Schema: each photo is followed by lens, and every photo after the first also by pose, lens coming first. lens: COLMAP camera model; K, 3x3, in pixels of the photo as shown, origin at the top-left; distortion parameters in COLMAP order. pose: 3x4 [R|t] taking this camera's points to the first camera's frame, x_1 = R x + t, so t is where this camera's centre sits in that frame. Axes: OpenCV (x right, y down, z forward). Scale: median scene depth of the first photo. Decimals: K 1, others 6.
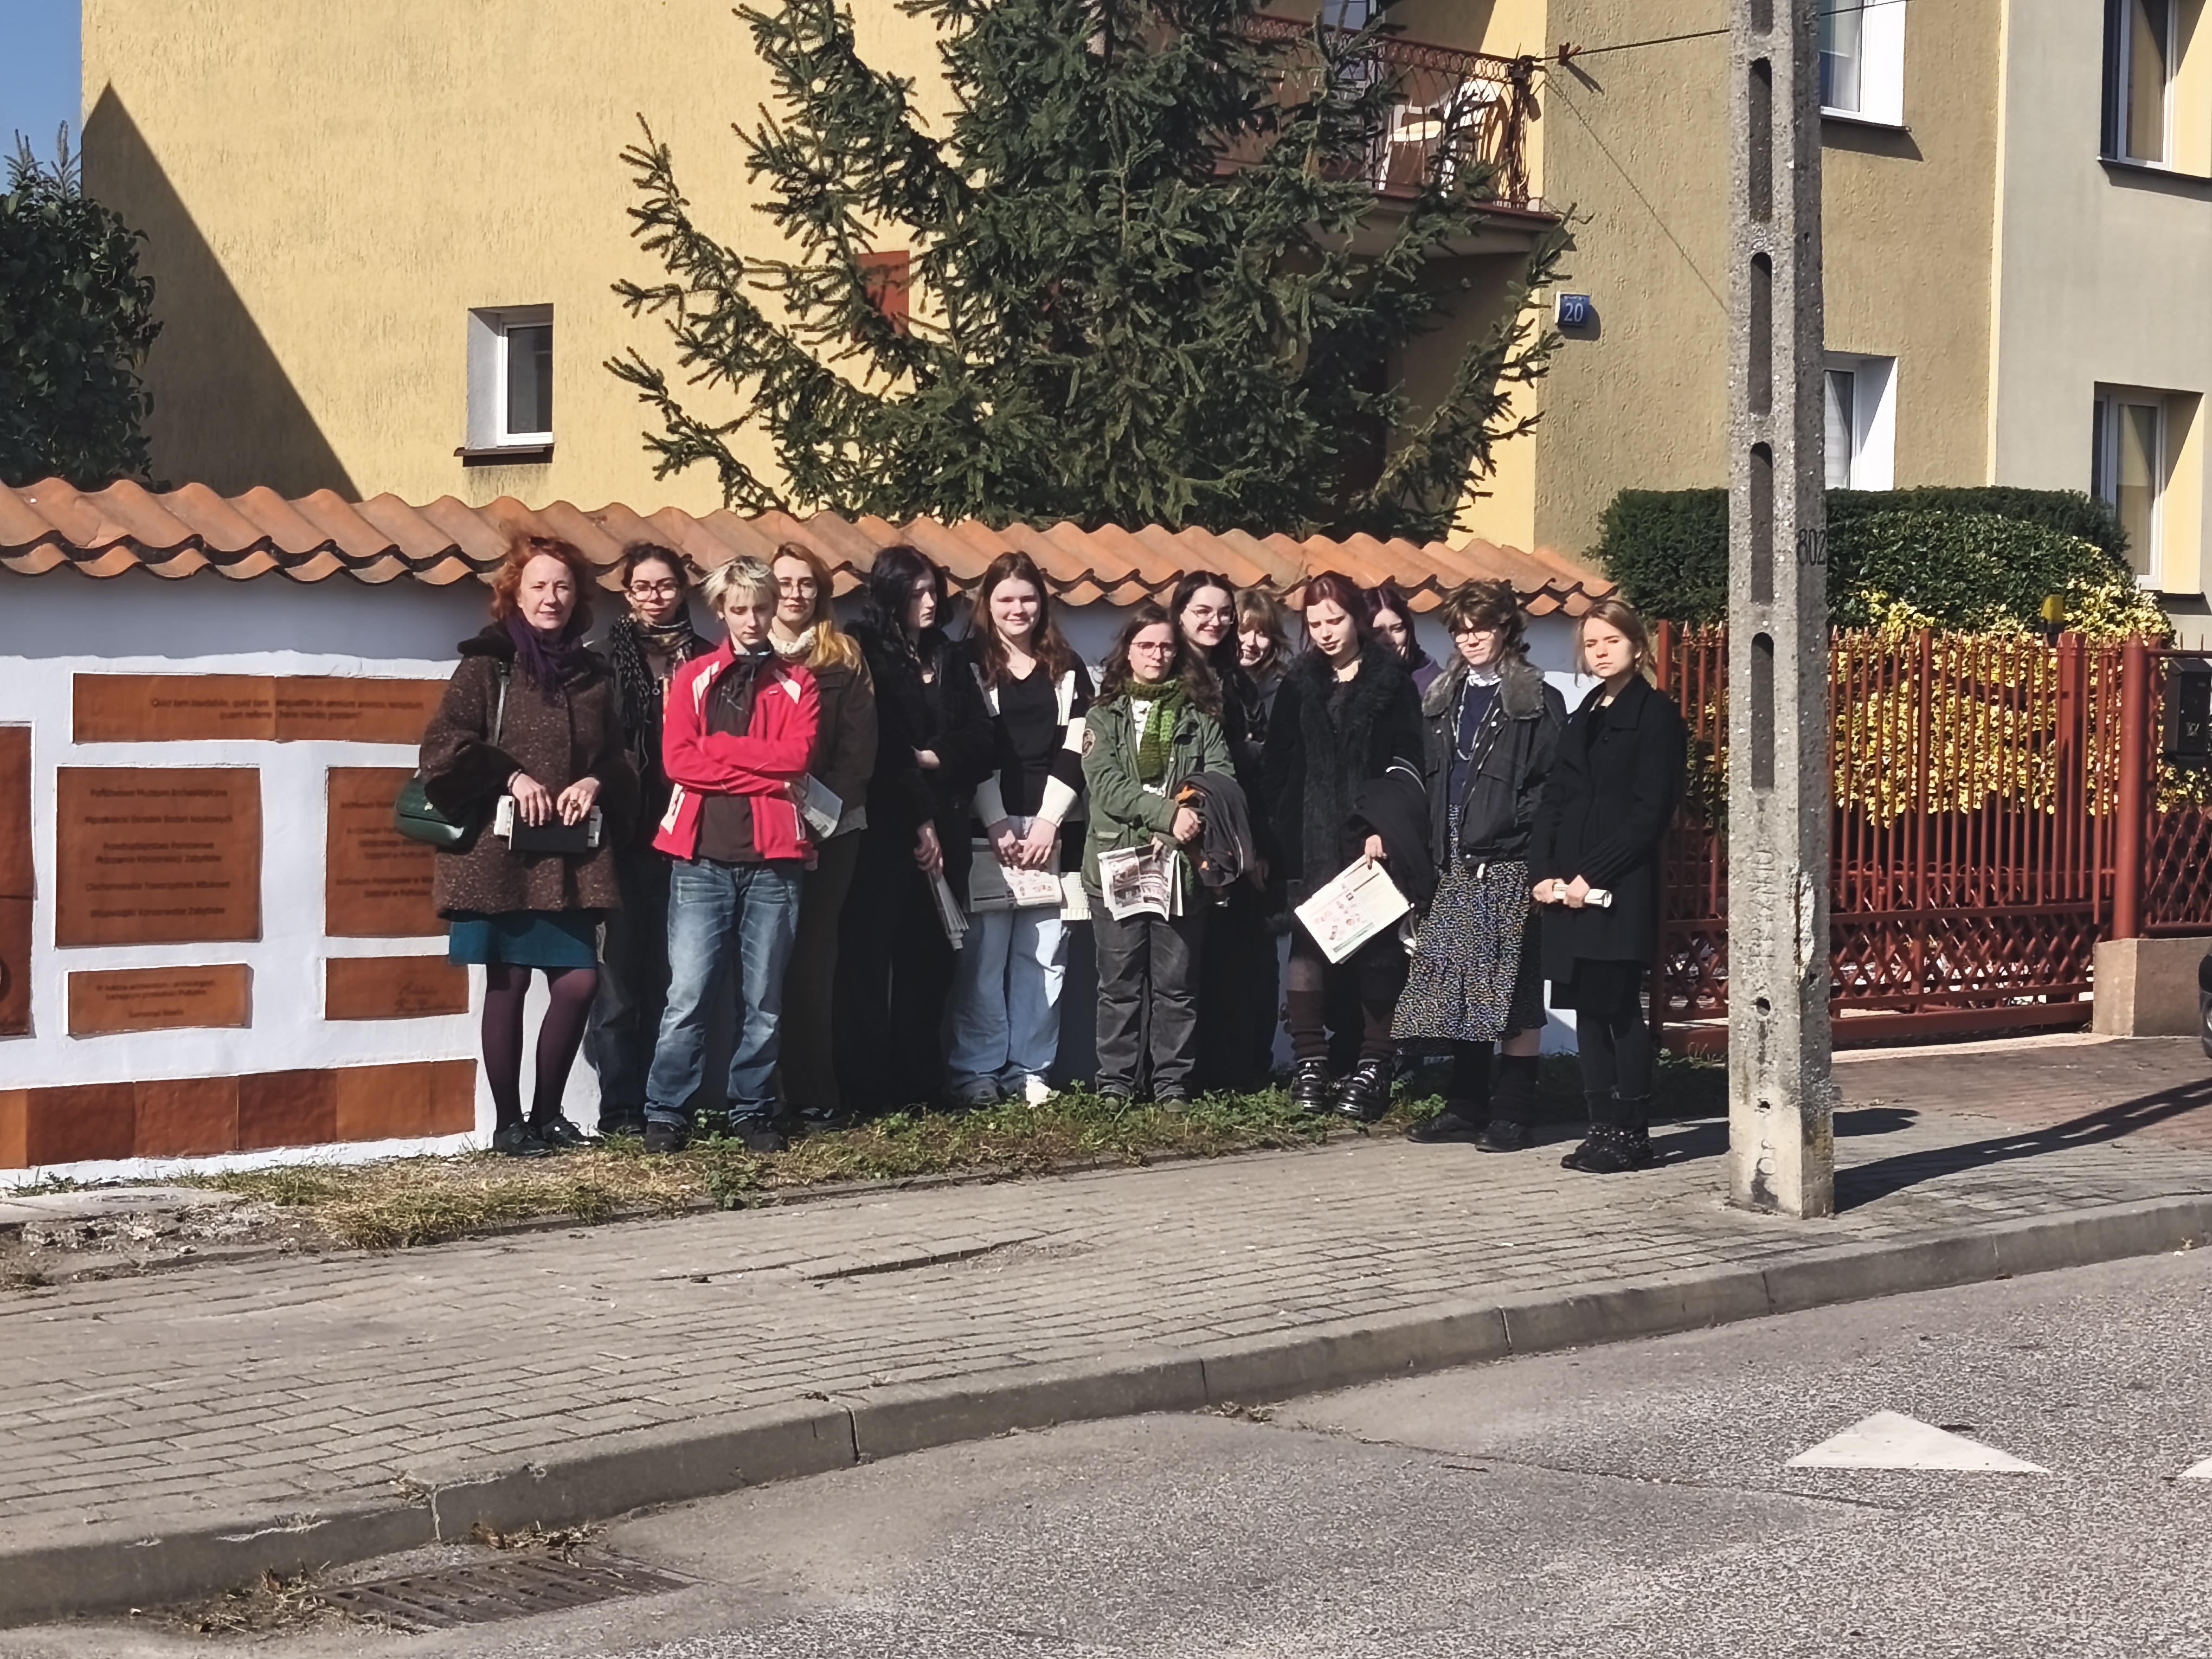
lens RADIAL K [[4039.0, 0, 1106.0], [0, 4039.0, 829.5], [0, 0, 1]] dist [0.053796, 0.180742]
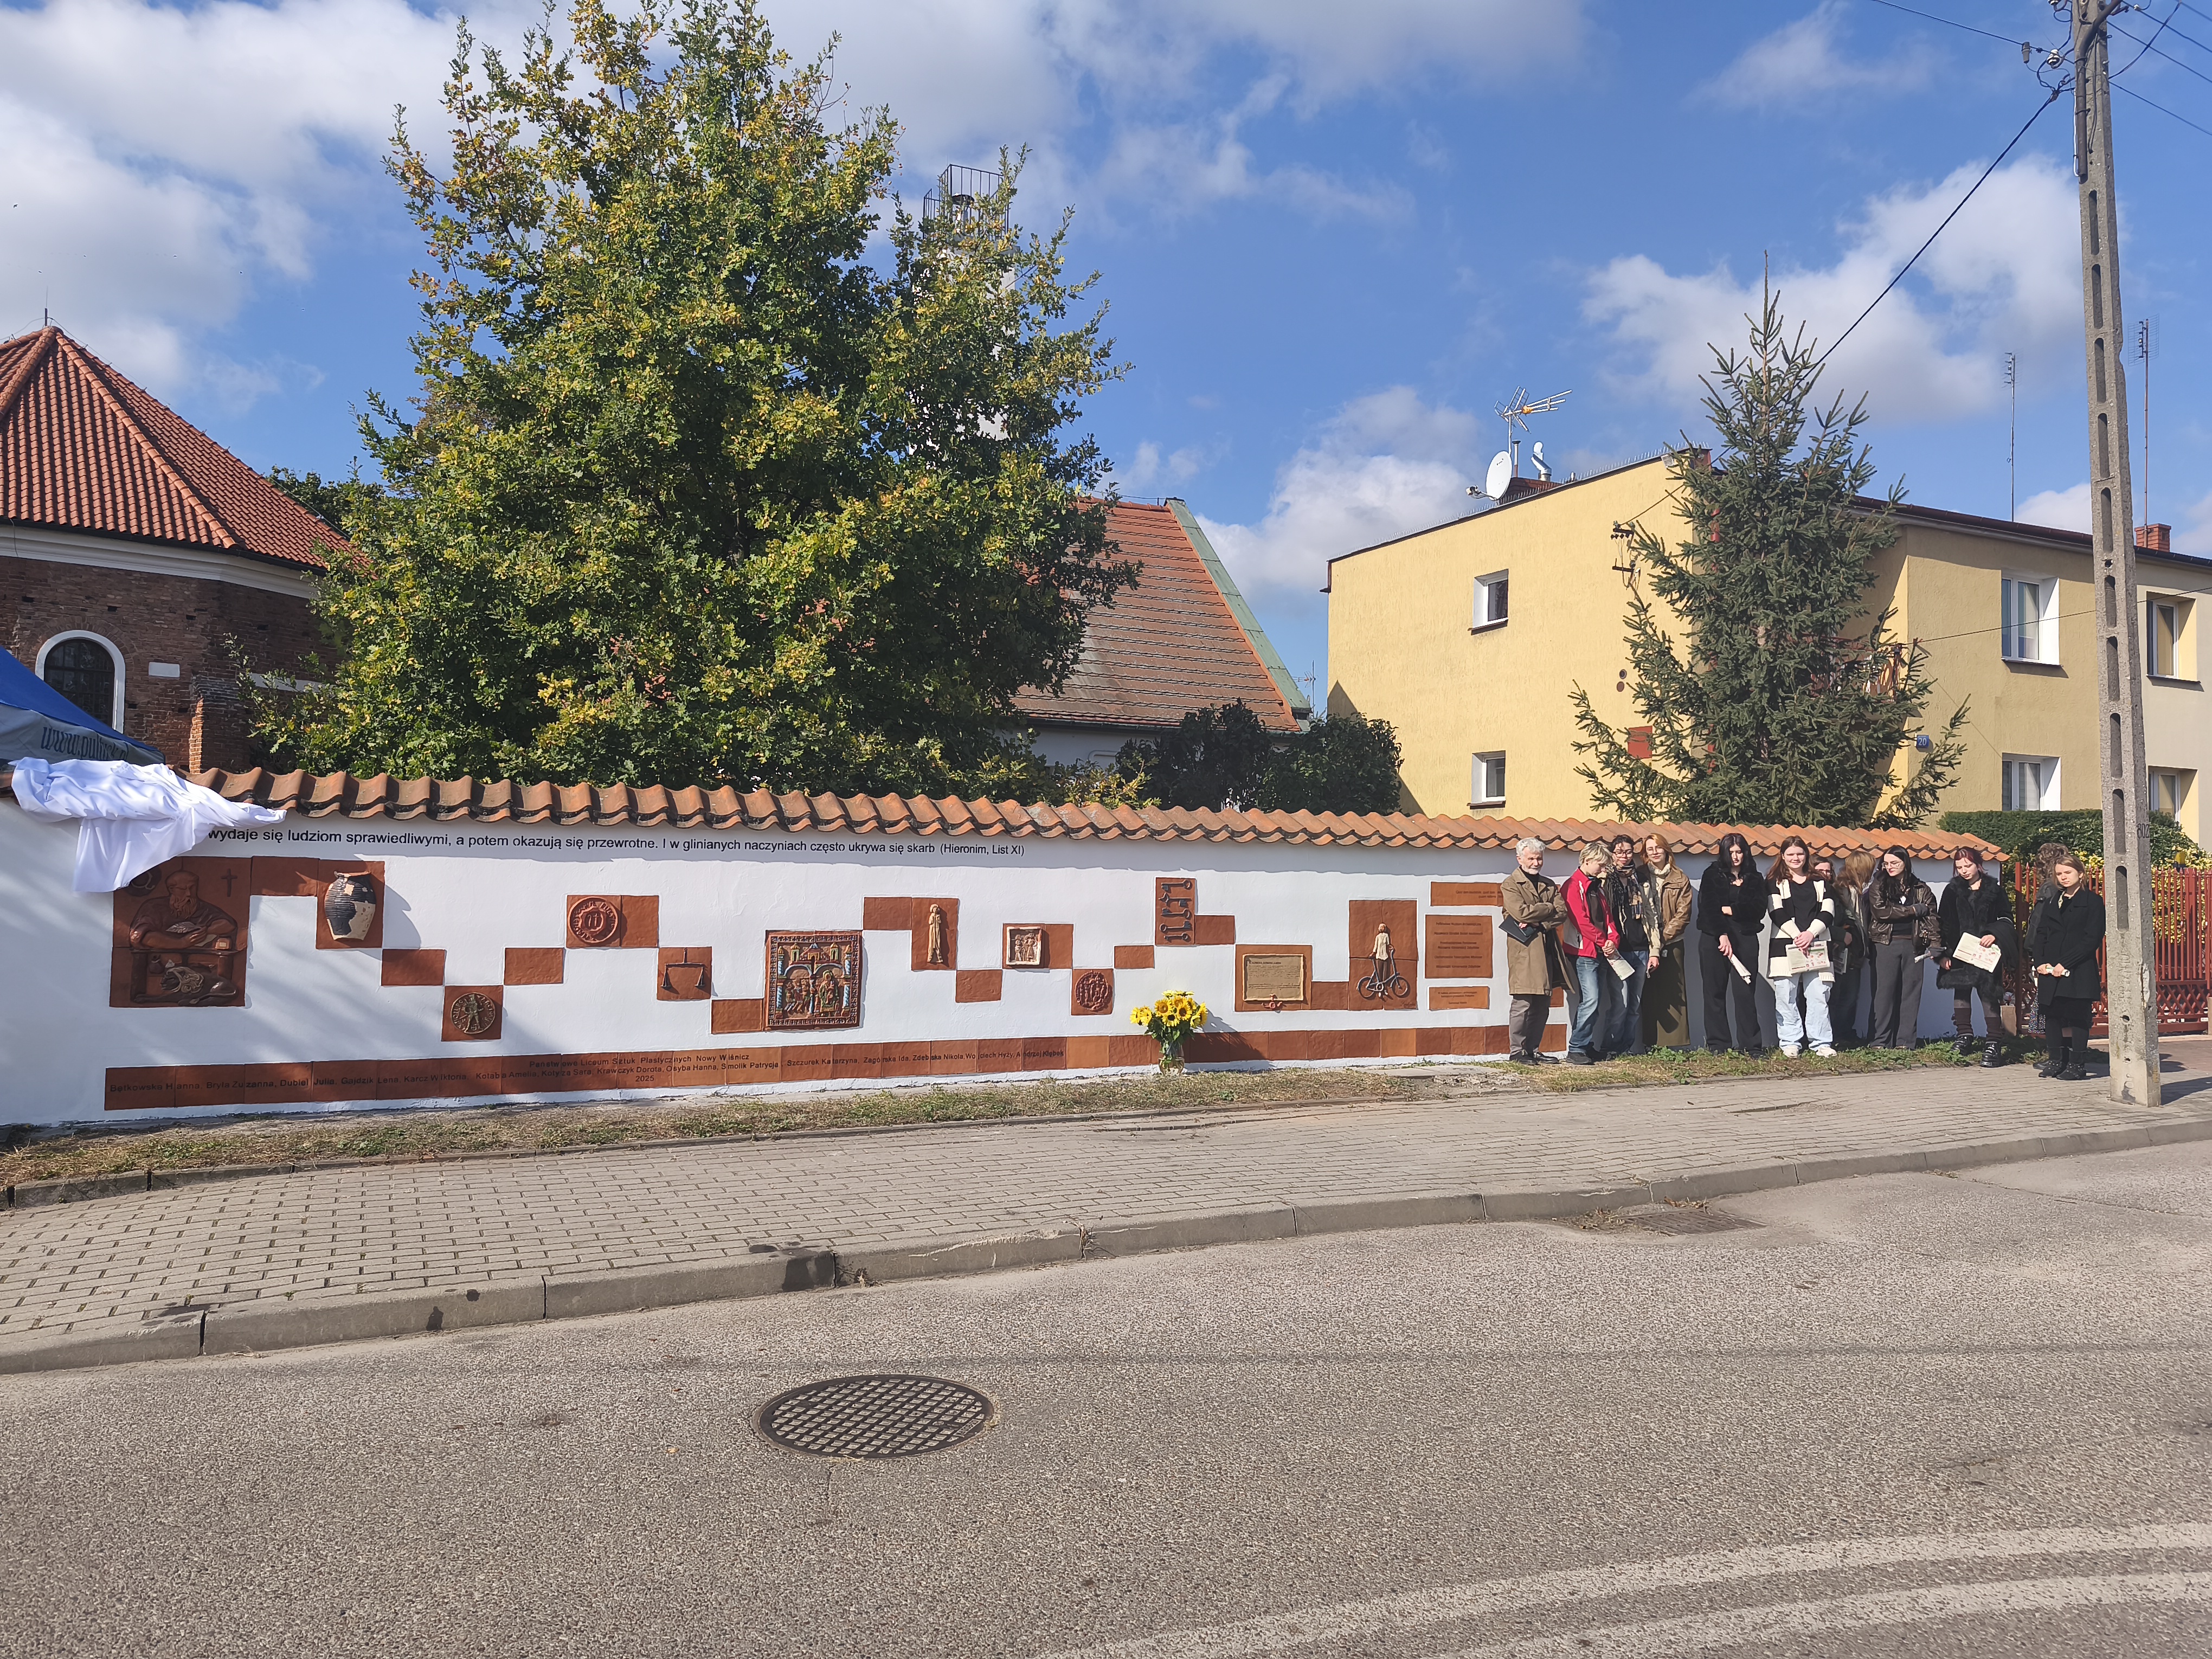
lens RADIAL K [[1442.0, 0, 1106.0], [0, 1442.0, 829.5], [0, 0, 1]] dist [0.000510, -0.041406]
pose [[0.937667, -0.010683, -0.347371, -0.115243], [-0.016242, 0.997088, -0.074507, 0.003968], [0.347155, 0.075505, 0.934763, -0.026328]]
